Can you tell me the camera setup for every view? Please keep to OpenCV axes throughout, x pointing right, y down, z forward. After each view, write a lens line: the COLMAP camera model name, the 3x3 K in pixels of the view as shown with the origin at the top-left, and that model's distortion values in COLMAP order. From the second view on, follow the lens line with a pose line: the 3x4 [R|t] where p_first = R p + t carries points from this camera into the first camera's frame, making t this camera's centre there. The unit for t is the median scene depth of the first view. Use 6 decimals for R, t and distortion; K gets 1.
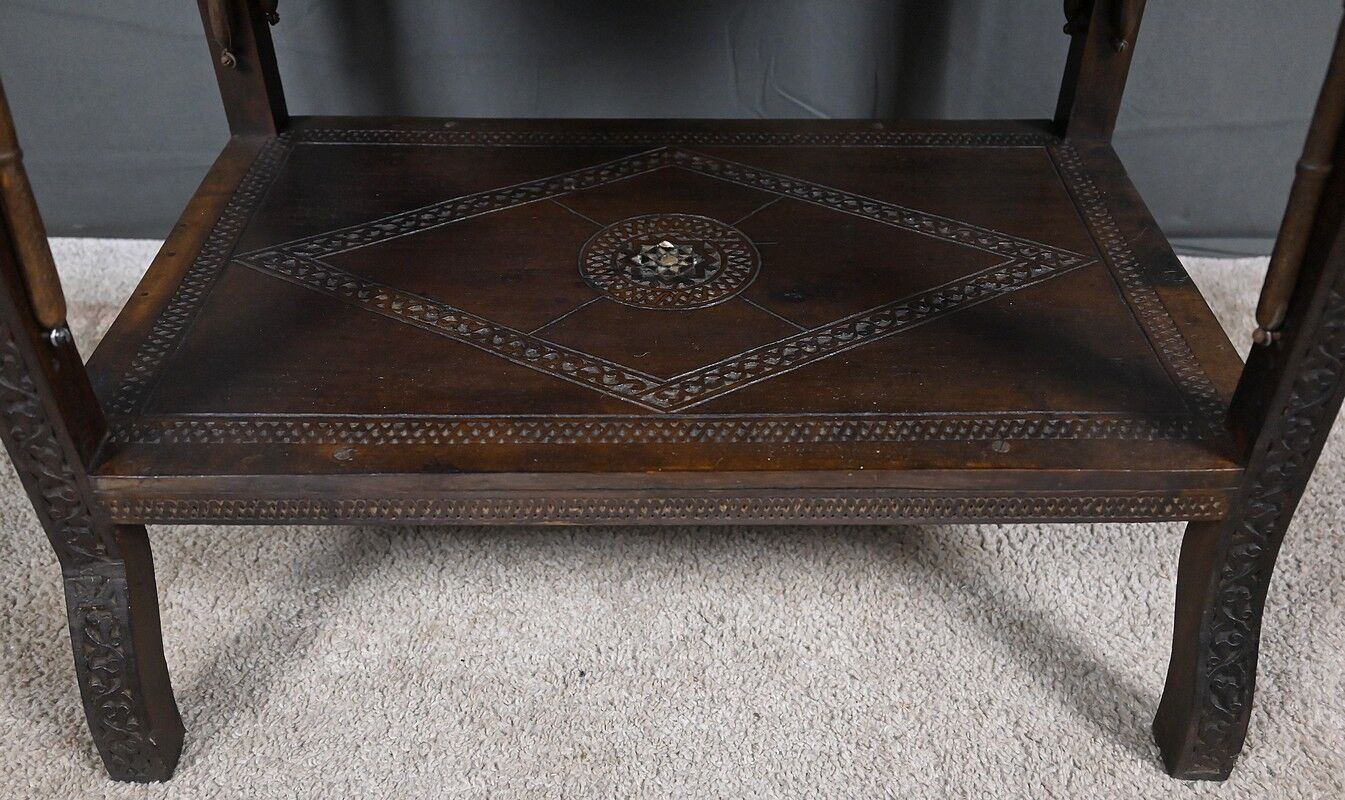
lens RADIAL K [[1219.8, 0, 677.5], [0, 1219.8, 412.9], [0, 0, 1]] dist [-0.000163, 0.000000]
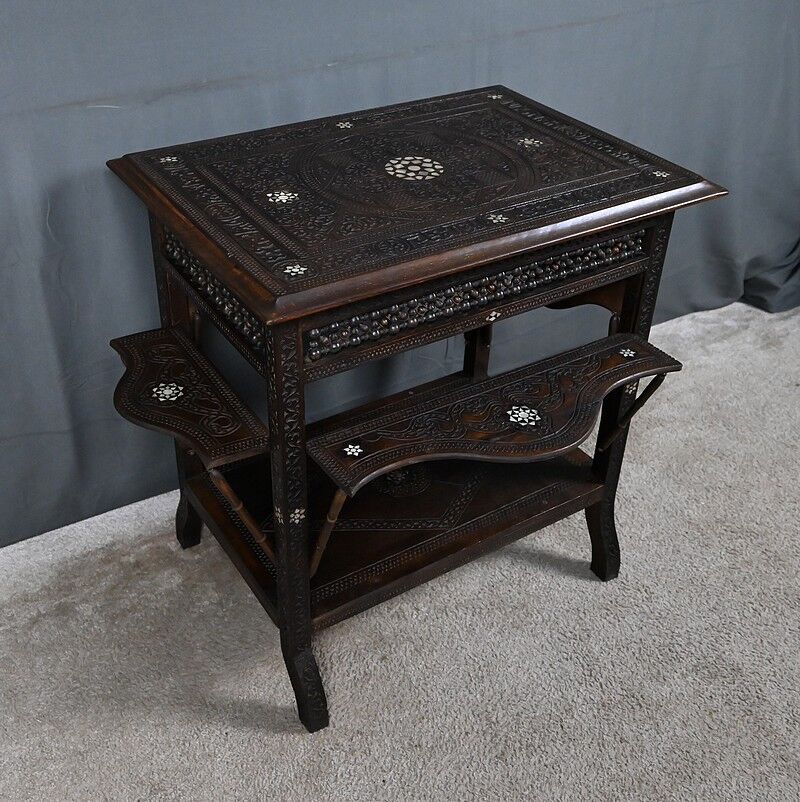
lens RADIAL K [[999.4, 0, 358.7], [0, 999.4, 356.9], [0, 0, 1]] dist [-0.004543, 0.000000]
pose [[0.851347, -0.275532, 0.446420, -1.150334], [0.313224, 0.949613, -0.011229, -0.433565], [-0.420832, 0.149389, 0.894753, -1.151224]]
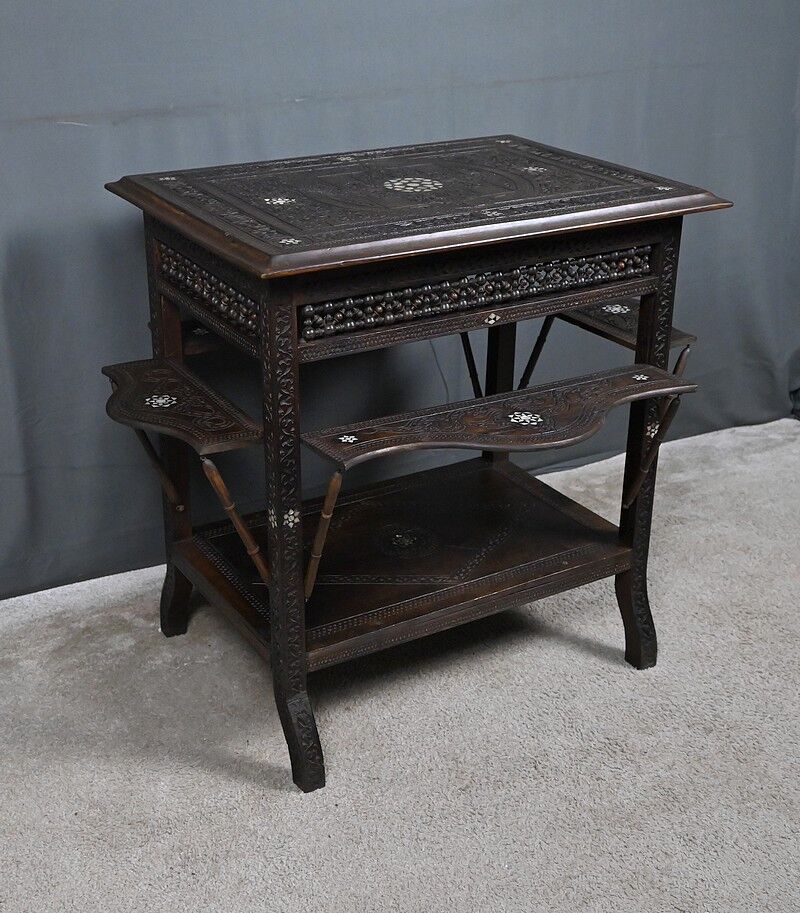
lens RADIAL K [[1339.5, 0, 345.1], [0, 1339.5, 439.8], [0, 0, 1]] dist [-0.031894, 0.000000]
pose [[0.867711, -0.200036, 0.455043, -1.502312], [0.309758, 0.933569, -0.180275, 0.156079], [-0.388752, 0.297379, 0.872030, -1.598719]]
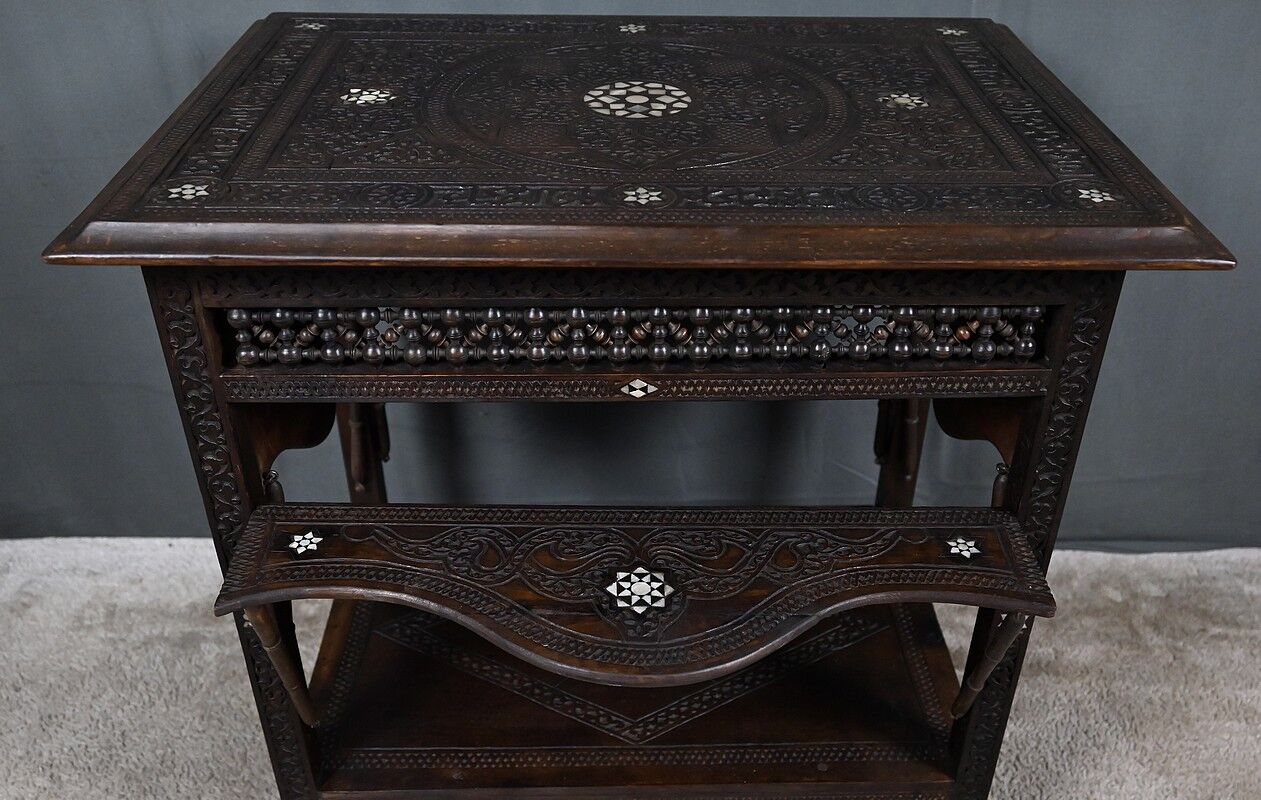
lens RADIAL K [[1161.7, 0, 638.6], [0, 1161.7, 403.8], [0, 0, 1]] dist [-0.000819, 0.000000]
pose [[0.999813, -0.004530, 0.018813, -0.033805], [0.006207, 0.995919, -0.090034, -0.324819], [-0.018329, 0.090134, 0.995761, -0.692168]]
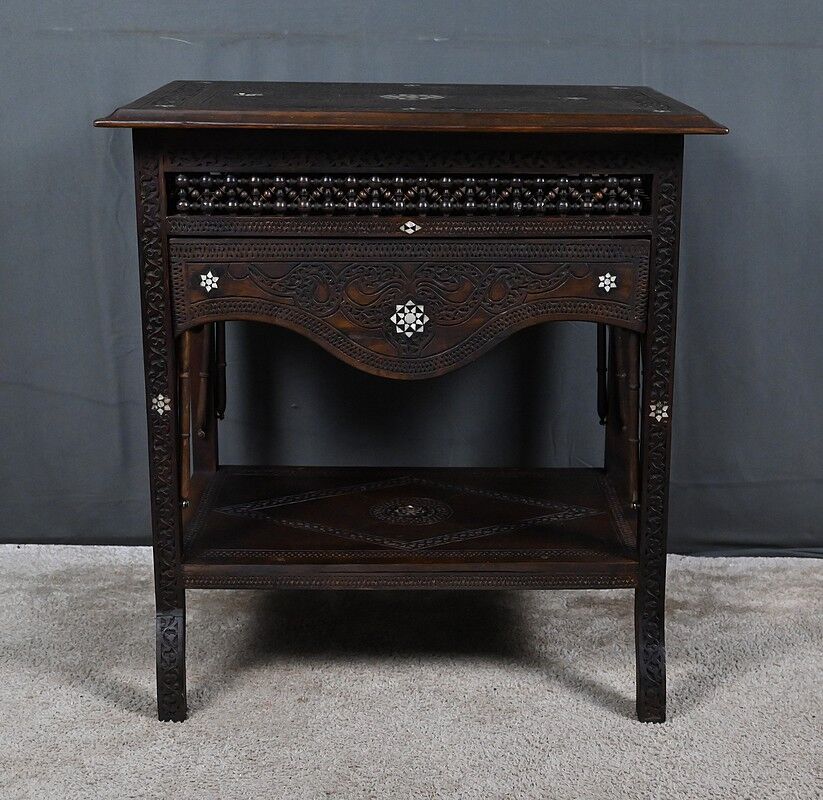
lens RADIAL K [[1583.4, 0, 438.8], [0, 1583.4, 373.8], [0, 0, 1]] dist [0.010014, 0.000000]
pose [[0.999859, 0.003763, 0.016356, -0.005540], [0.003312, 0.911138, -0.412089, 0.936171], [-0.016454, 0.412085, 0.910997, -1.931917]]
